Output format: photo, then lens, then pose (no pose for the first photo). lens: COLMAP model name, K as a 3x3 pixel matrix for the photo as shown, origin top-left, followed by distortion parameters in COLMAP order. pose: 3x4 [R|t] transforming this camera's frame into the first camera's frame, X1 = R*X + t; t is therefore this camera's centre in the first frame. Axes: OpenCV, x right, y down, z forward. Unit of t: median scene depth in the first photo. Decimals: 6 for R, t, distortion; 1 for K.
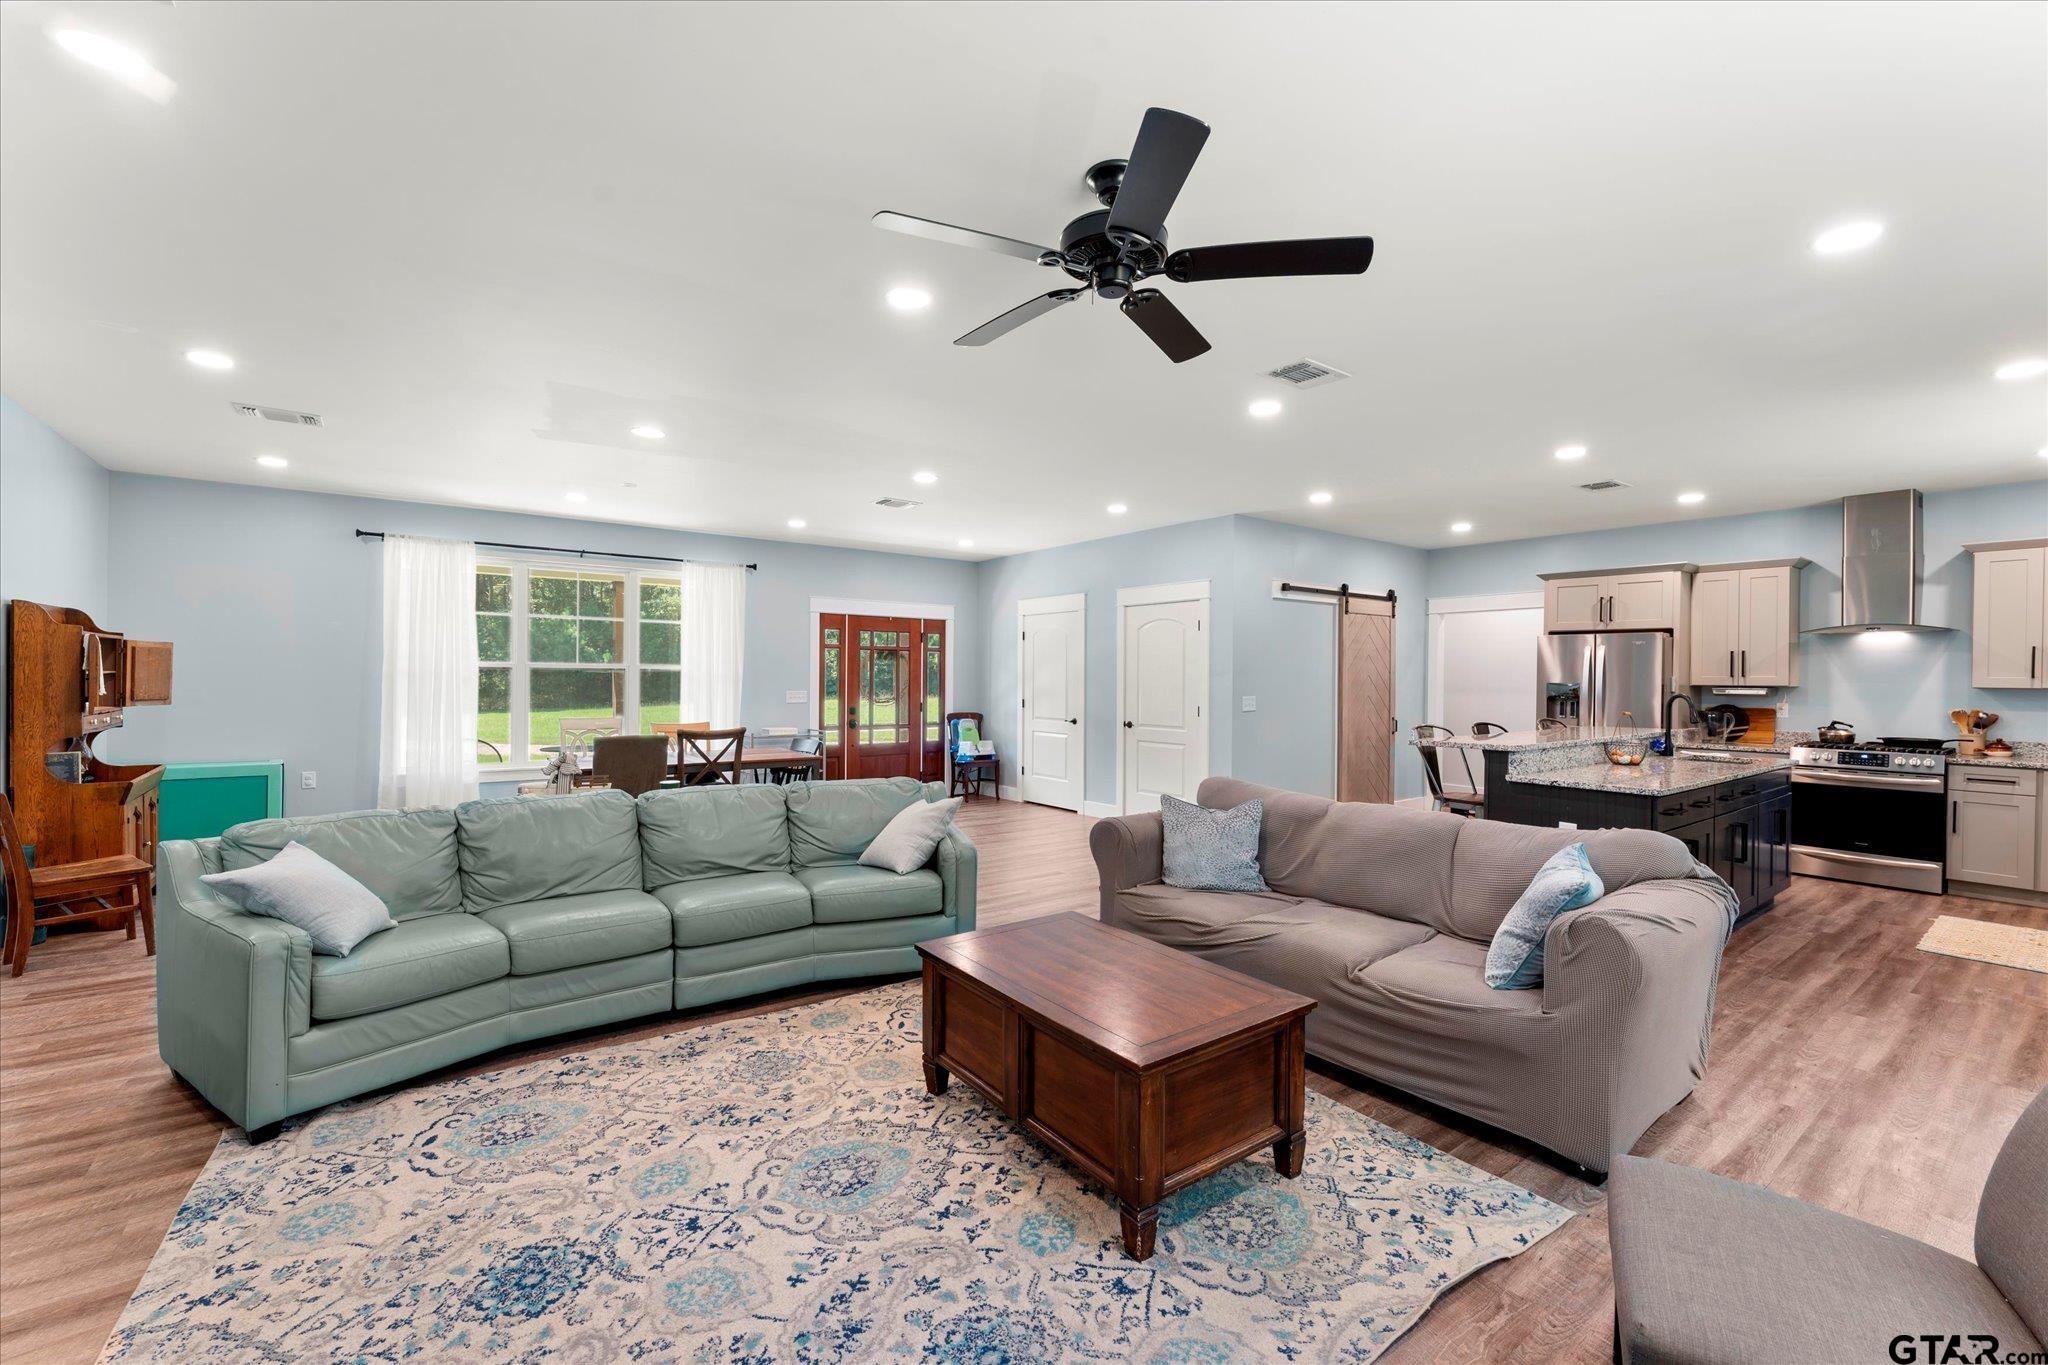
lens RADIAL K [[847.5, 0, 1023.8], [0, 847.5, 680.3], [0, 0, 1]] dist [-0.001051, 0.000230]
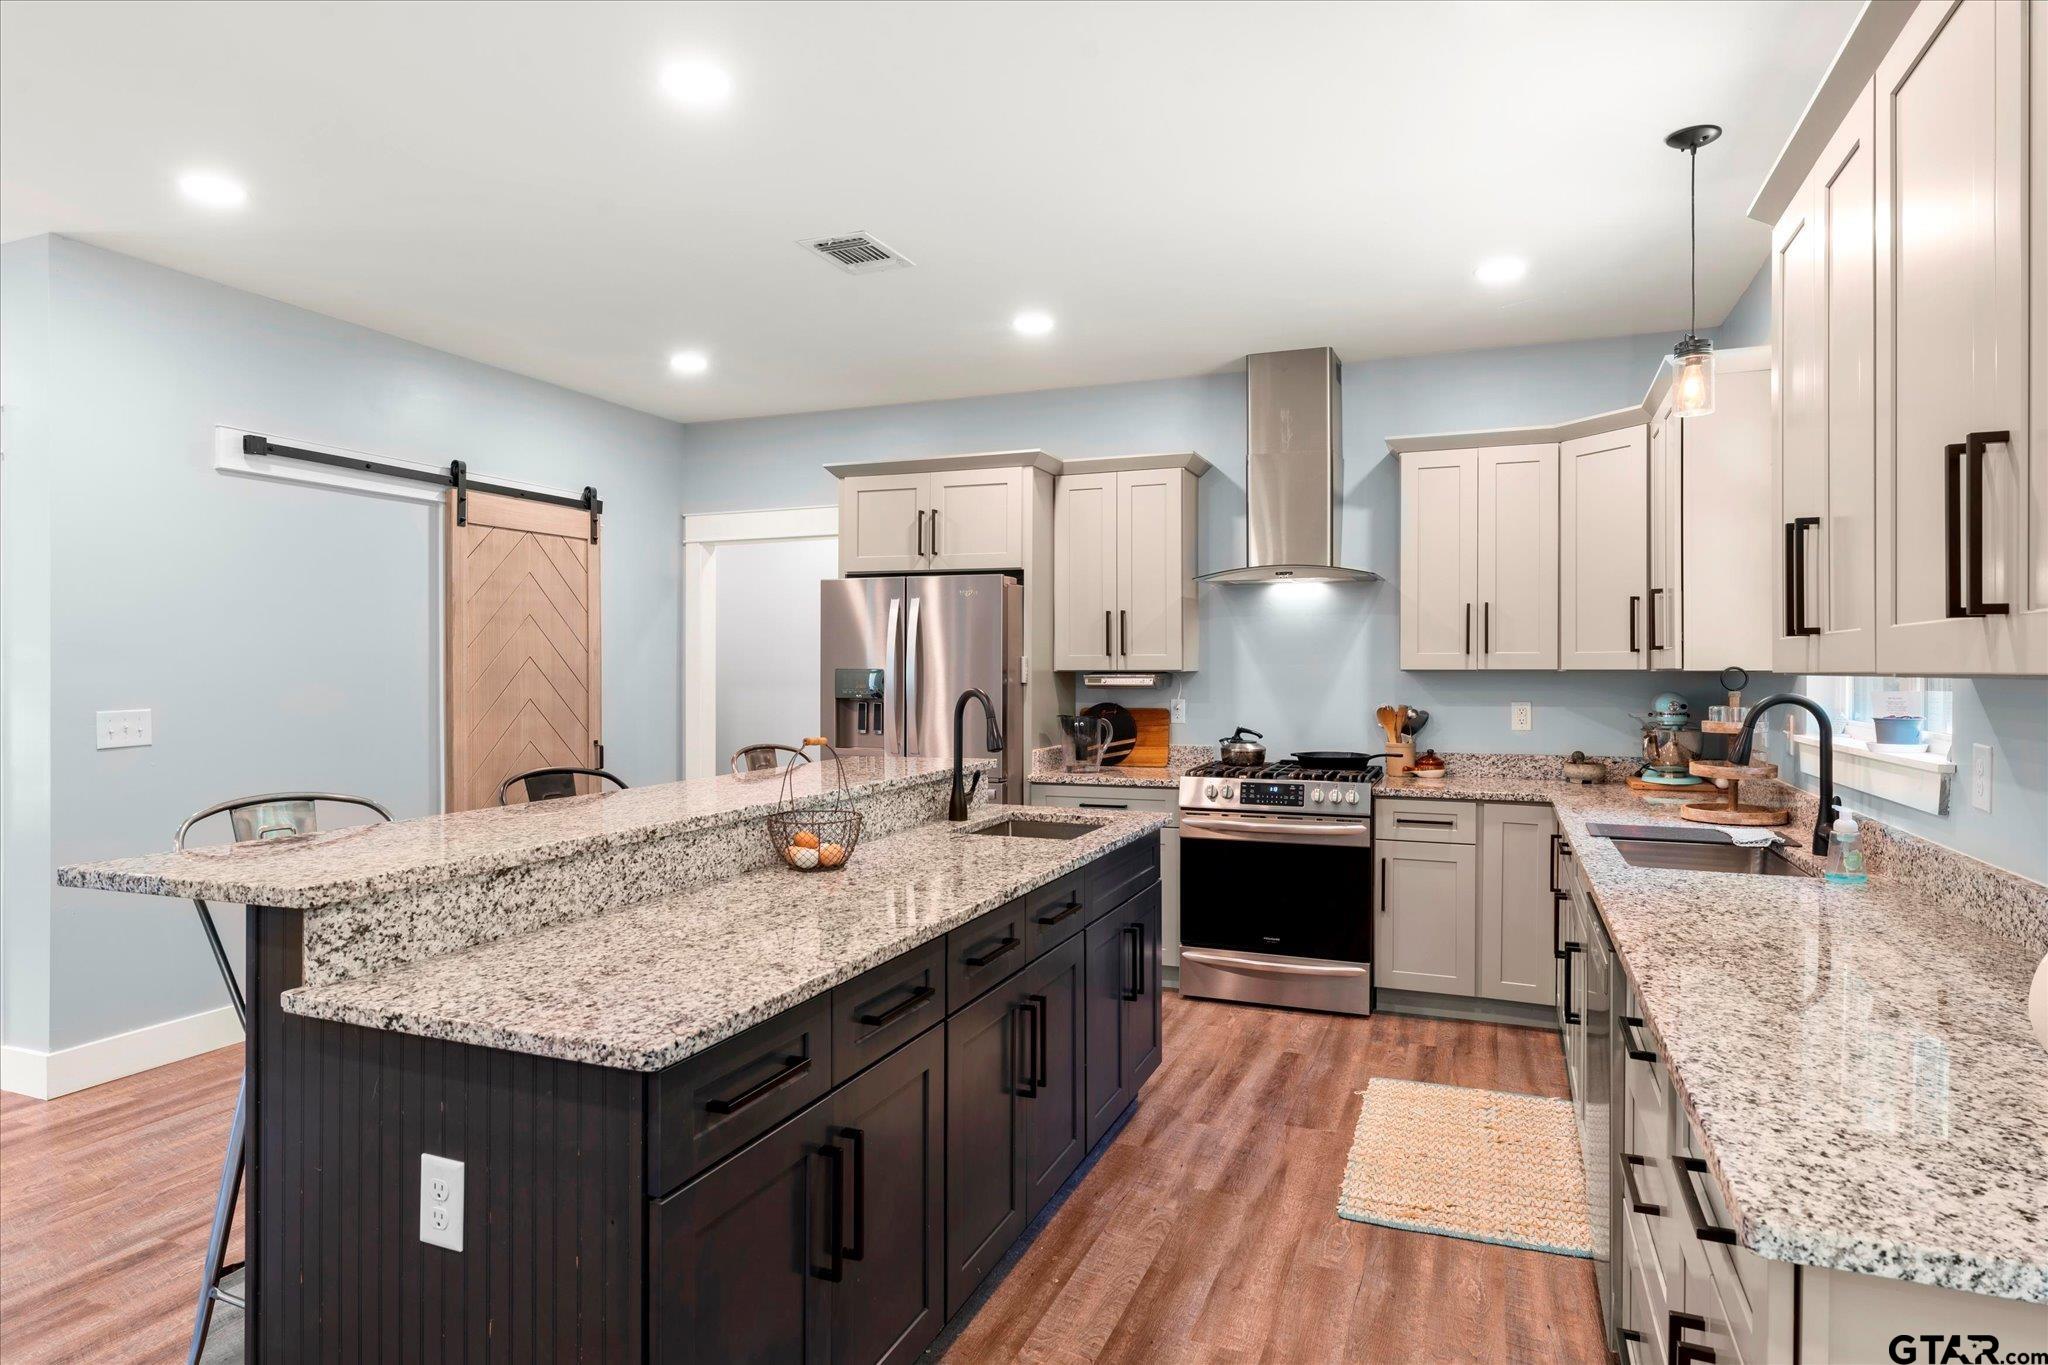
lens RADIAL K [[1159.9, 0, 1025.9], [0, 1159.9, 674.4], [0, 0, 1]] dist [0.005967, 0.000593]
pose [[0.854841, -0.010926, 0.518775, 0.393697], [0.010253, 0.999939, 0.004165, 0.005069], [-0.518789, 0.001758, 0.854901, 0.367999]]
